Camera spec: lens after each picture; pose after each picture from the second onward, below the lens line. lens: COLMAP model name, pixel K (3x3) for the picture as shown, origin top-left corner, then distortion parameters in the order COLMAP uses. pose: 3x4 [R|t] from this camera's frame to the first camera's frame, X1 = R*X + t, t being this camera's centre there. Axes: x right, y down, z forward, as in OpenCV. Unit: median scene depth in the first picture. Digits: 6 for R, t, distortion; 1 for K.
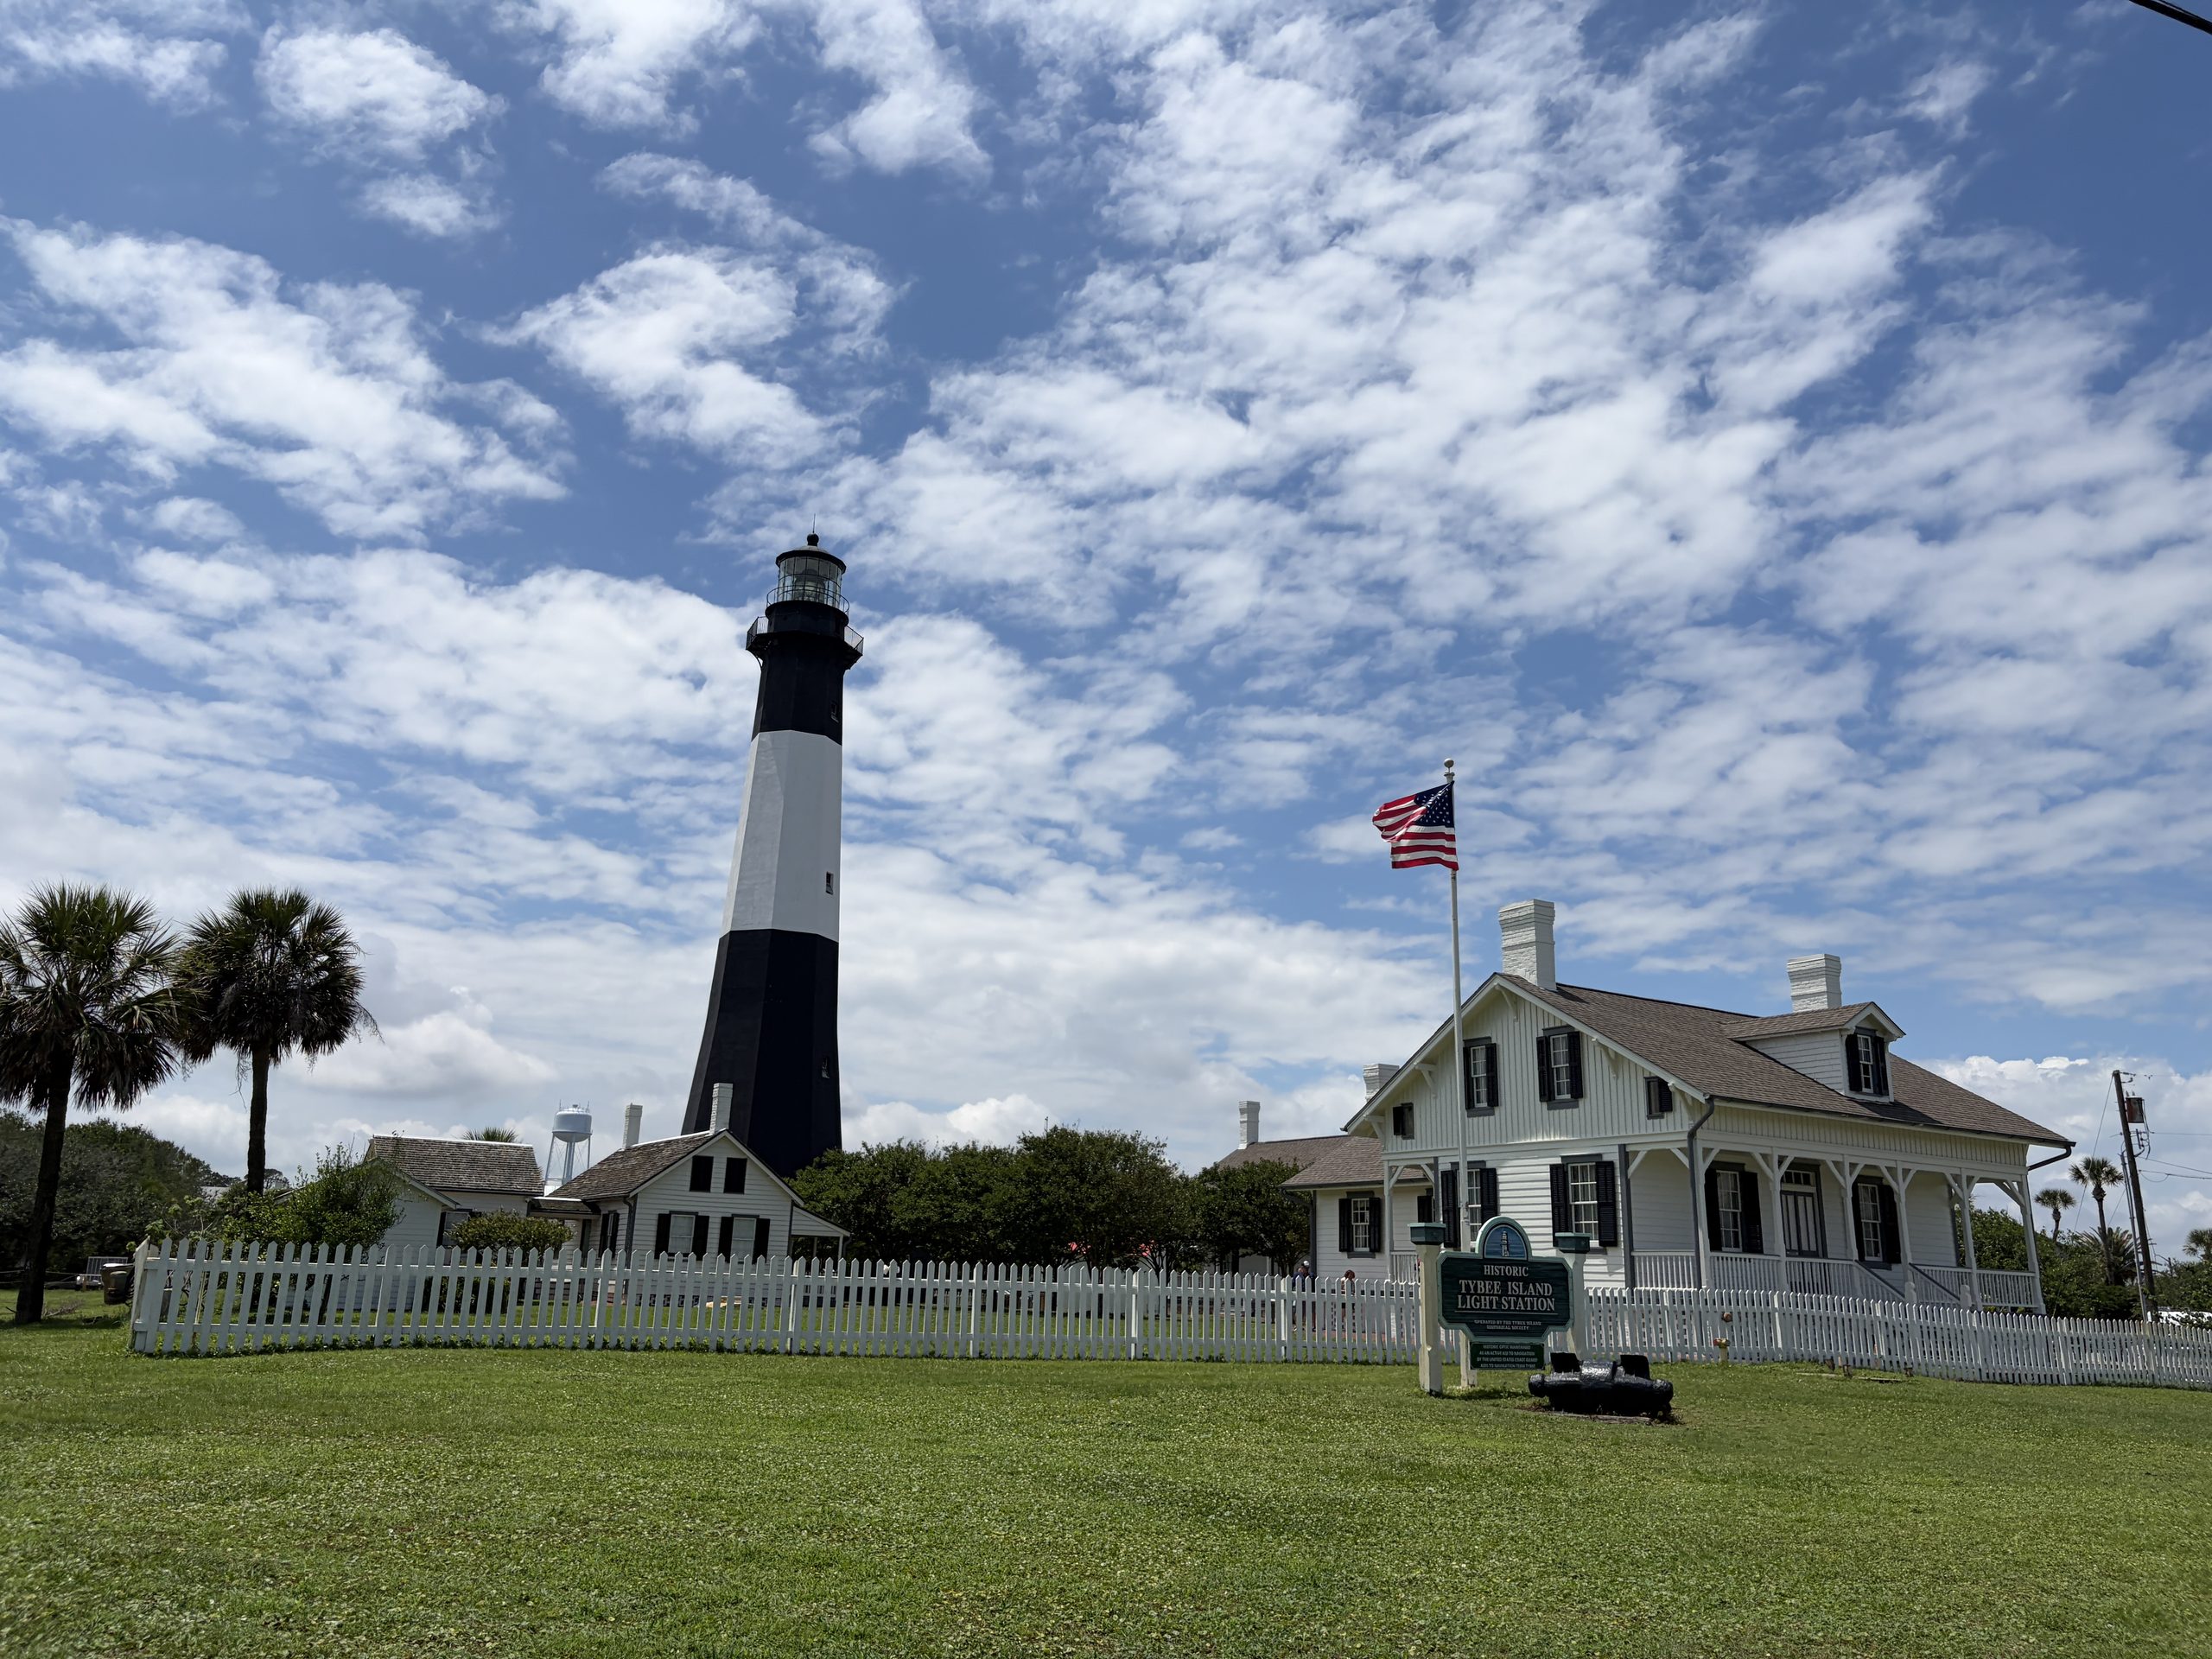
lens RADIAL K [[1652.3, 0, 1106.0], [0, 1652.3, 829.5], [0, 0, 1]] dist [0.008097, 0.004980]
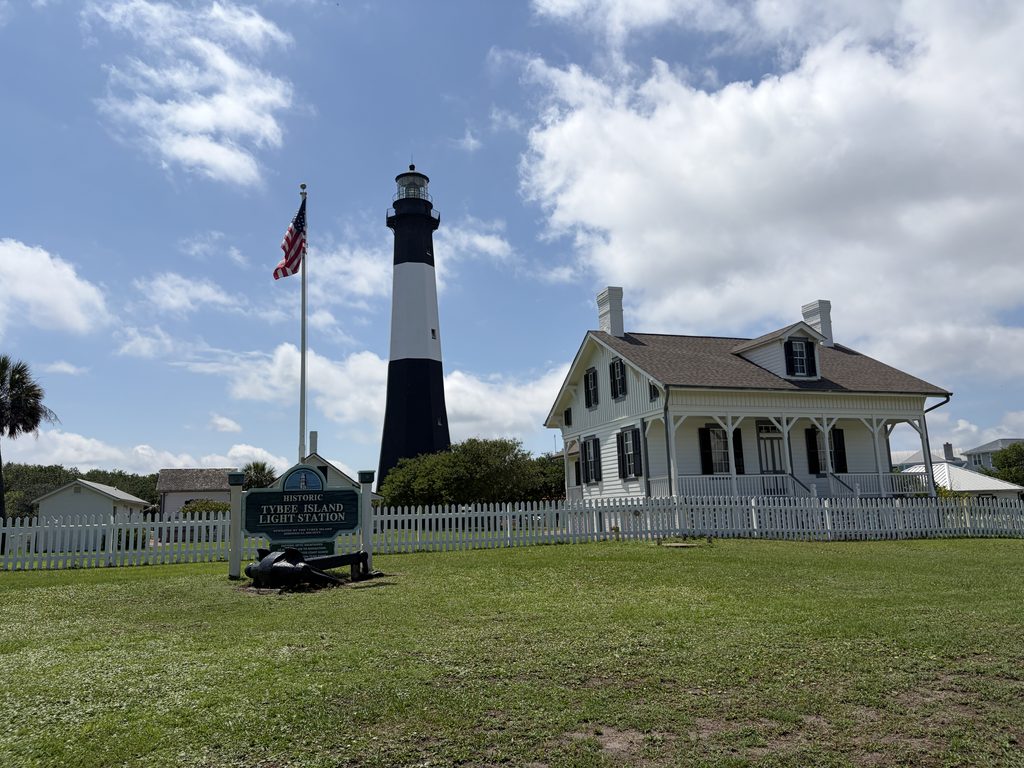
lens RADIAL K [[746.2, 0, 511.3], [0, 746.2, 411.8], [0, 0, 1]] dist [0.087071, -0.000675]
pose [[0.970758, -0.088867, -0.223004, 0.332252], [0.118225, 0.985472, 0.121935, 0.065862], [0.208928, -0.144734, 0.967161, 0.193336]]
